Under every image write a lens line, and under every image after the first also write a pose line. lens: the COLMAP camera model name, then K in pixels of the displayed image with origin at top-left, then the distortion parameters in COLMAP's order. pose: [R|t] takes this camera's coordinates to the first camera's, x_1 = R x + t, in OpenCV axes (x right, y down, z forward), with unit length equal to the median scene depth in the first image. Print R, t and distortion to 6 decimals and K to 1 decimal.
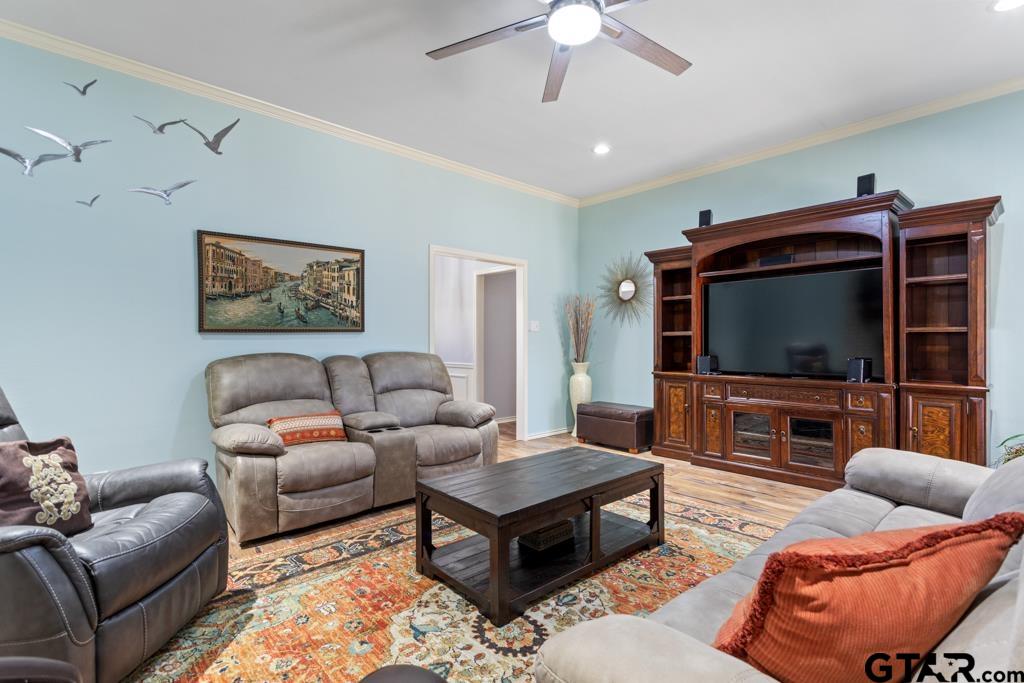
lens RADIAL K [[487.6, 0, 523.0], [0, 487.6, 339.2], [0, 0, 1]] dist [0.005494, 0.000828]
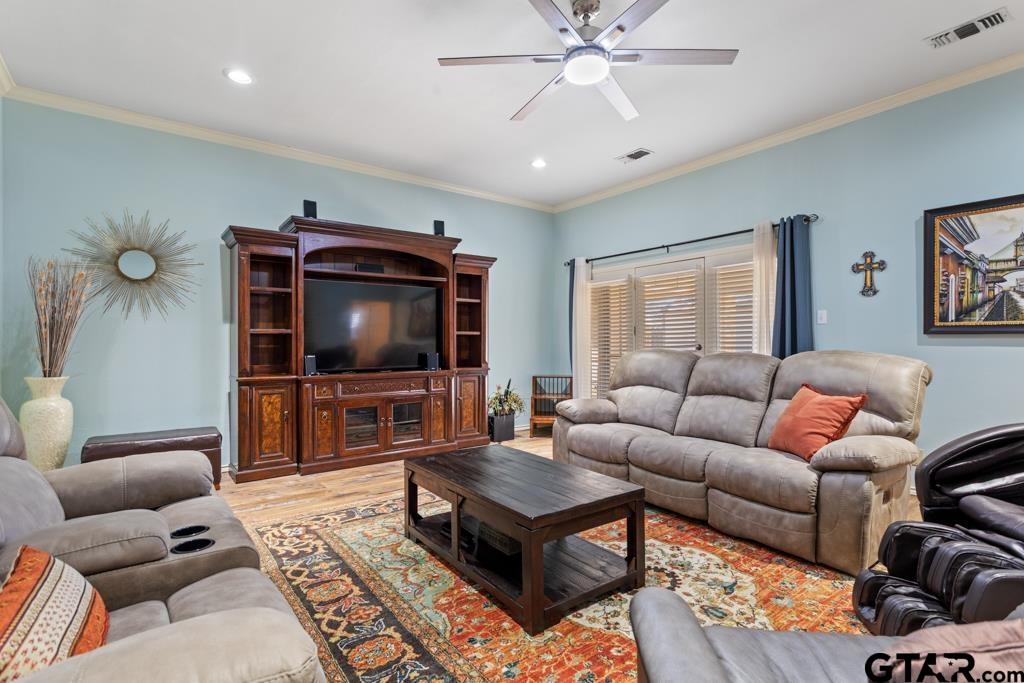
lens RADIAL K [[487.6, 0, 523.0], [0, 487.6, 342.4], [0, 0, 1]] dist [0.005494, 0.000828]
pose [[0.094561, 0.001451, 0.995518, -0.623177], [-0.000244, 0.999999, -0.001434, 0.011545], [-0.995519, -0.000107, 0.094562, 0.601456]]
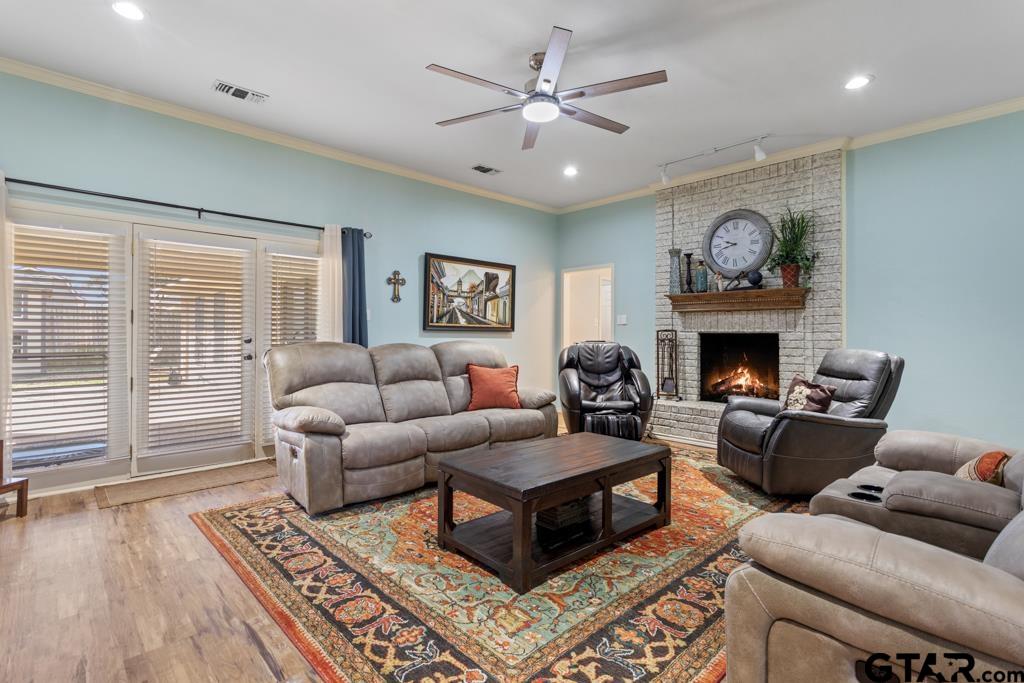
lens RADIAL K [[487.6, 0, 515.2], [0, 487.6, 331.9], [0, 0, 1]] dist [0.005494, 0.000828]
pose [[-0.999987, -0.003299, 0.003788, 0.100275], [-0.003335, 0.999949, -0.009584, 0.012507], [-0.003756, -0.009597, -0.999947, 1.400619]]
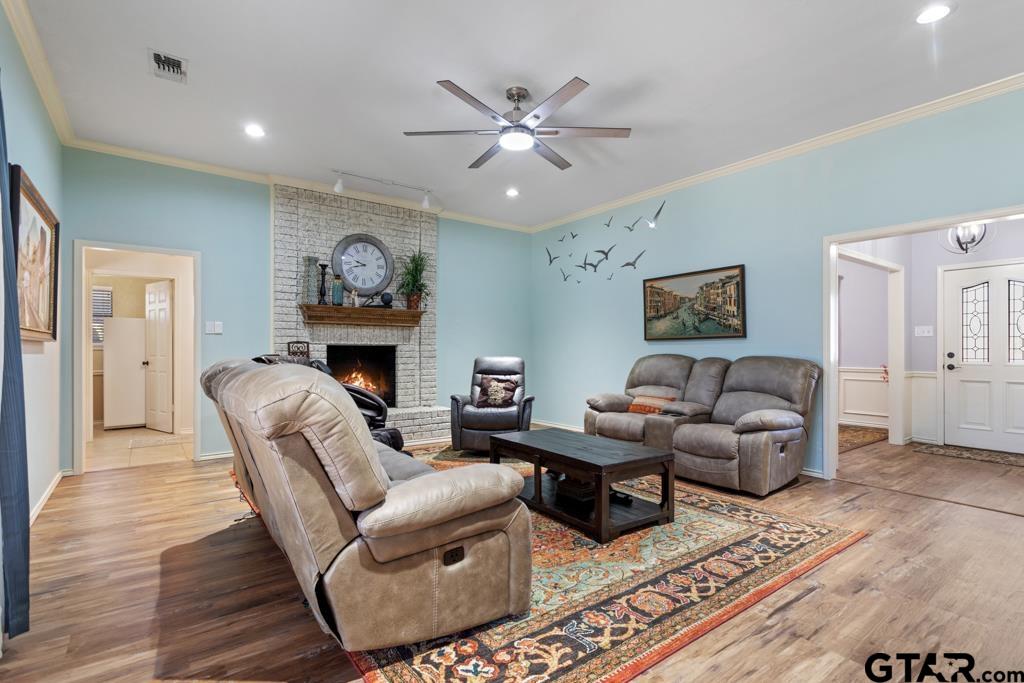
lens RADIAL K [[494.5, 0, 514.4], [0, 494.5, 349.6], [0, 0, 1]] dist [0.004097, 0.000242]
pose [[-0.126428, 0.004528, -0.991965, 0.957753], [0.001438, 0.999989, 0.004382, 0.007840], [0.991975, -0.000872, -0.126434, 0.686736]]
